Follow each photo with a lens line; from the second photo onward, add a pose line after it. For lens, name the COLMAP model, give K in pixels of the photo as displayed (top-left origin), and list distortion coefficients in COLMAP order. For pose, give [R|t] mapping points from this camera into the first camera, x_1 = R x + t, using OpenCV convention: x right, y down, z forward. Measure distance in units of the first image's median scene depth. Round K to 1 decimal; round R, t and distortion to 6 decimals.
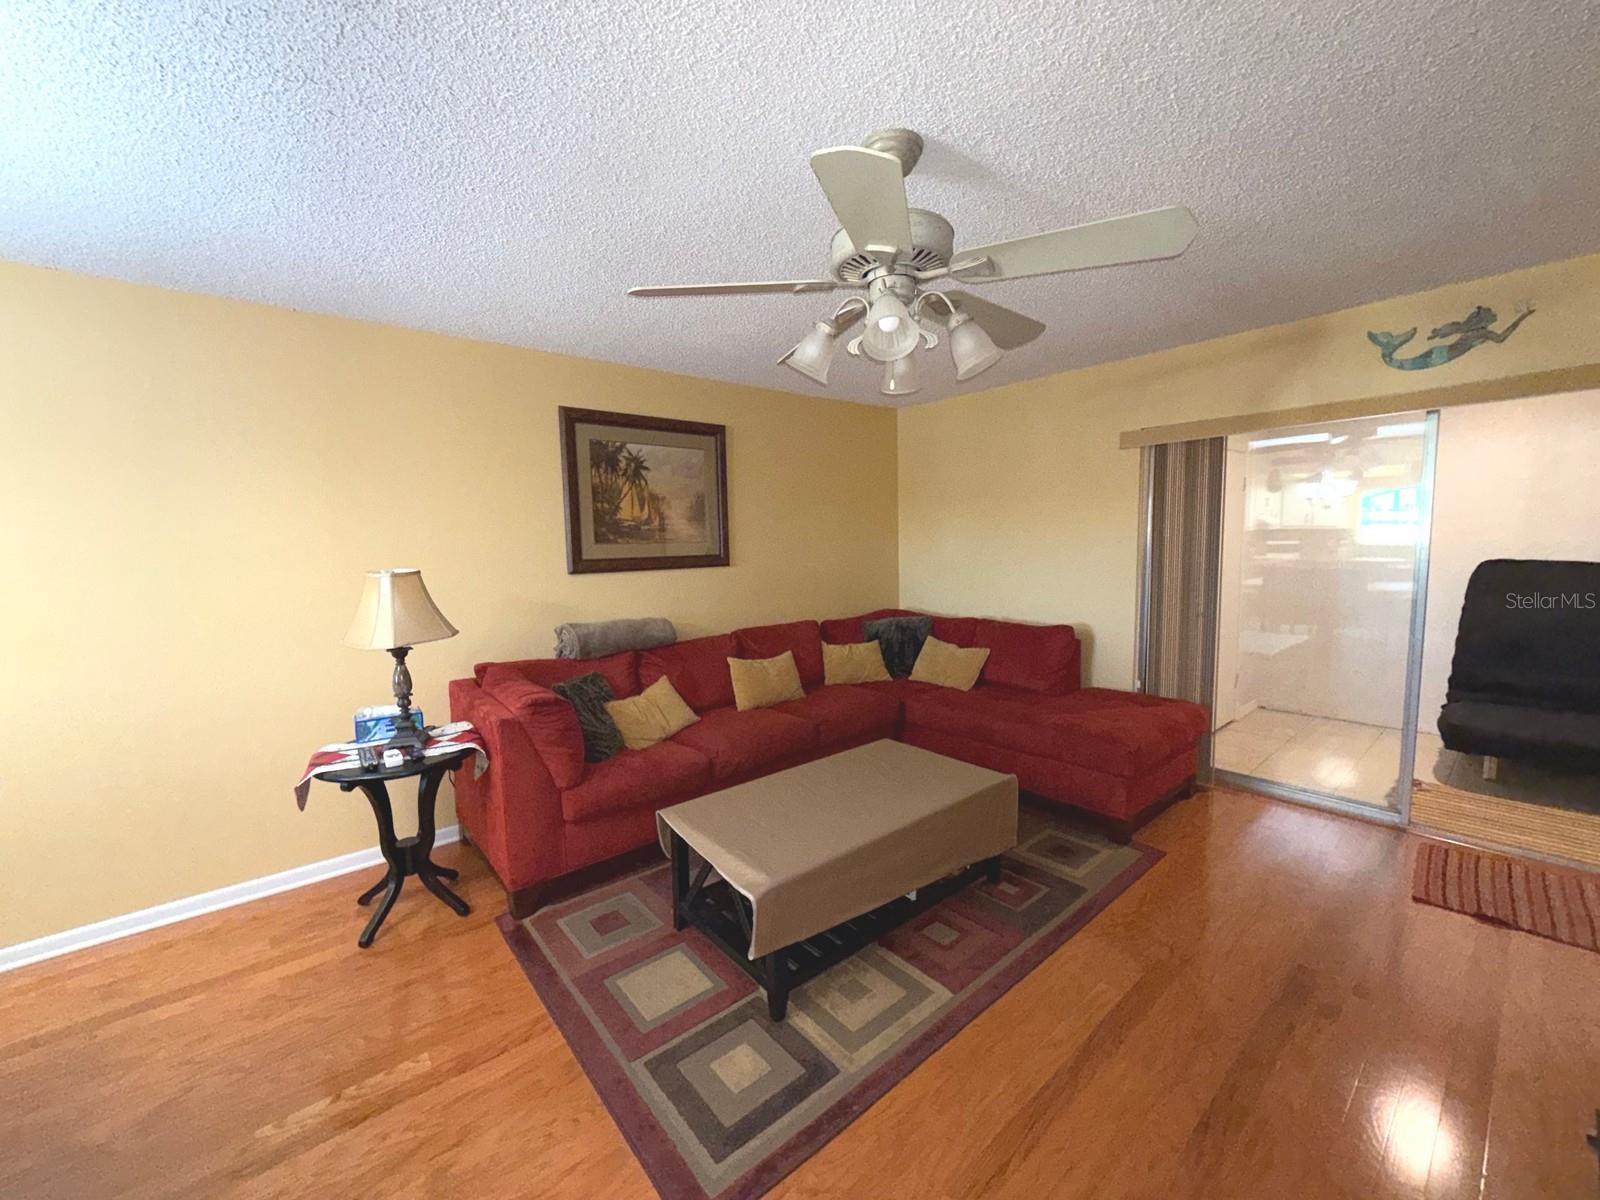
lens RADIAL K [[638.2, 0, 801.0], [0, 638.2, 601.6], [0, 0, 1]] dist [-0.000285, -0.000429]
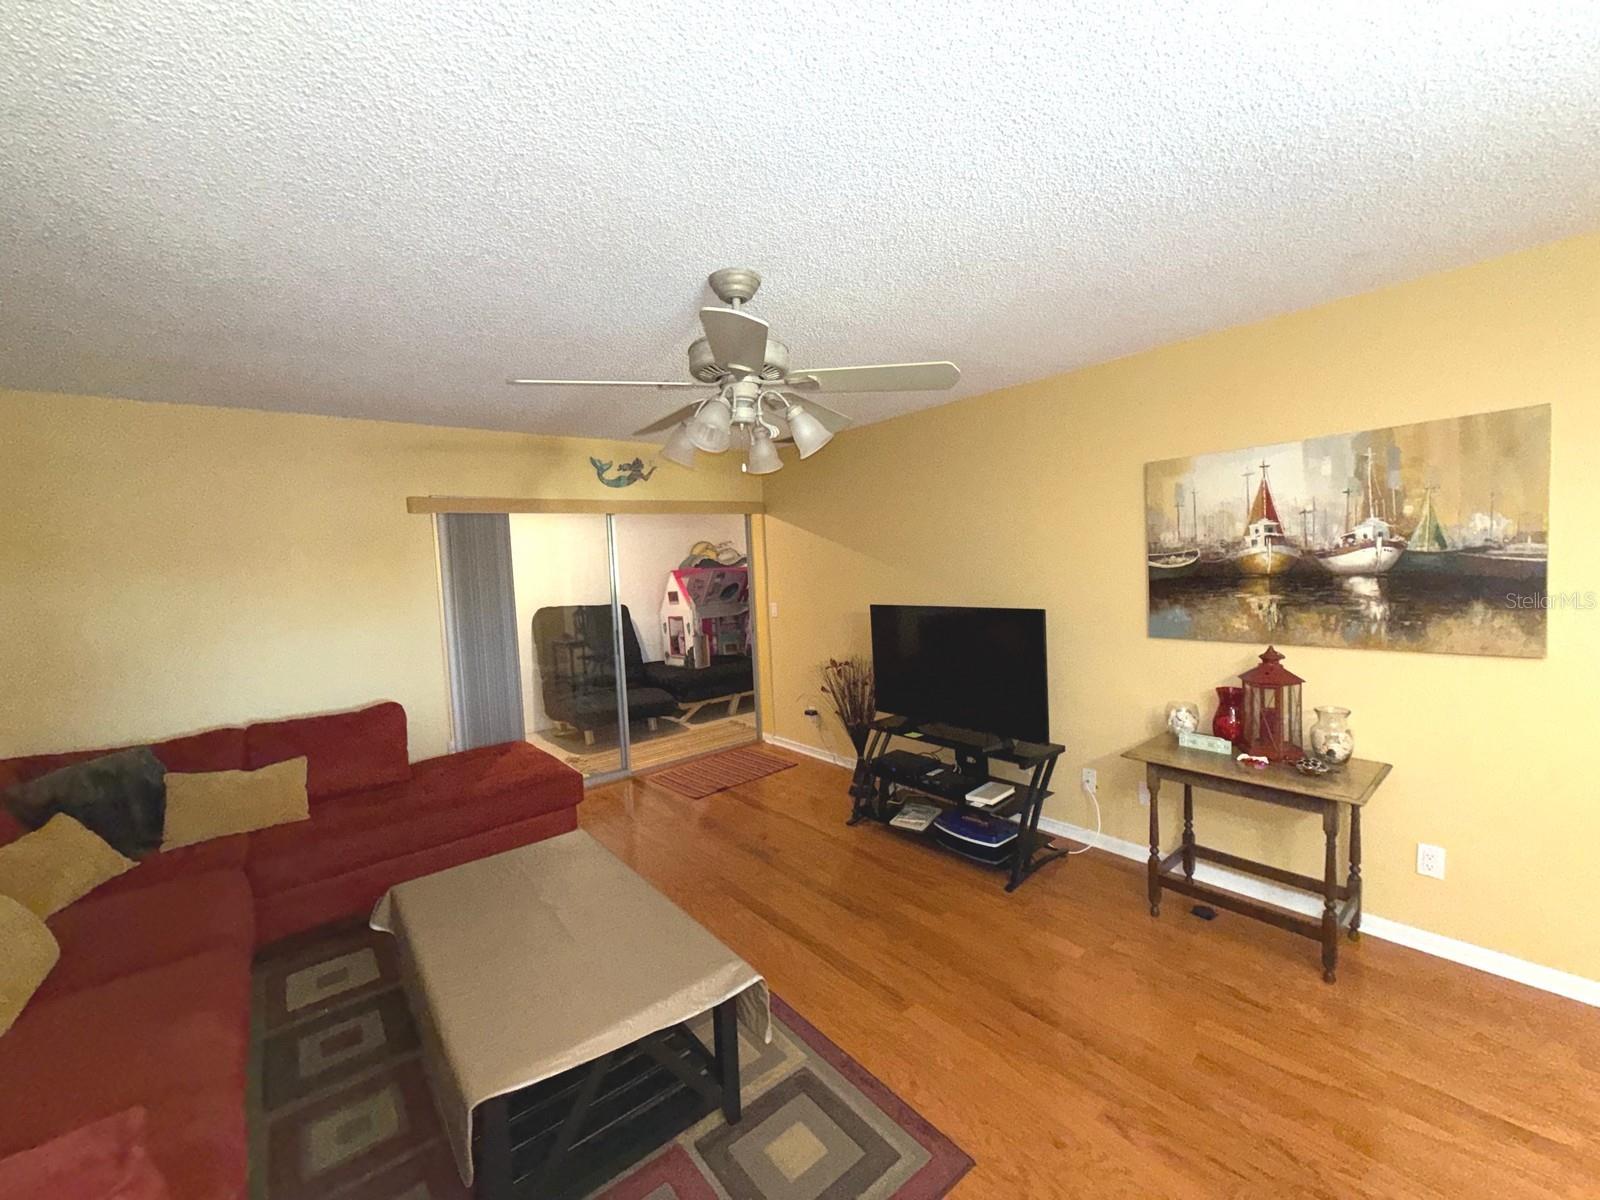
lens RADIAL K [[638.2, 0, 803.5], [0, 638.2, 599.0], [0, 0, 1]] dist [-0.000285, -0.000429]
pose [[0.009776, -0.037516, 0.999248, -0.492241], [0.147969, 0.988349, 0.035659, -0.054990], [-0.988944, 0.147510, 0.015213, 0.414858]]
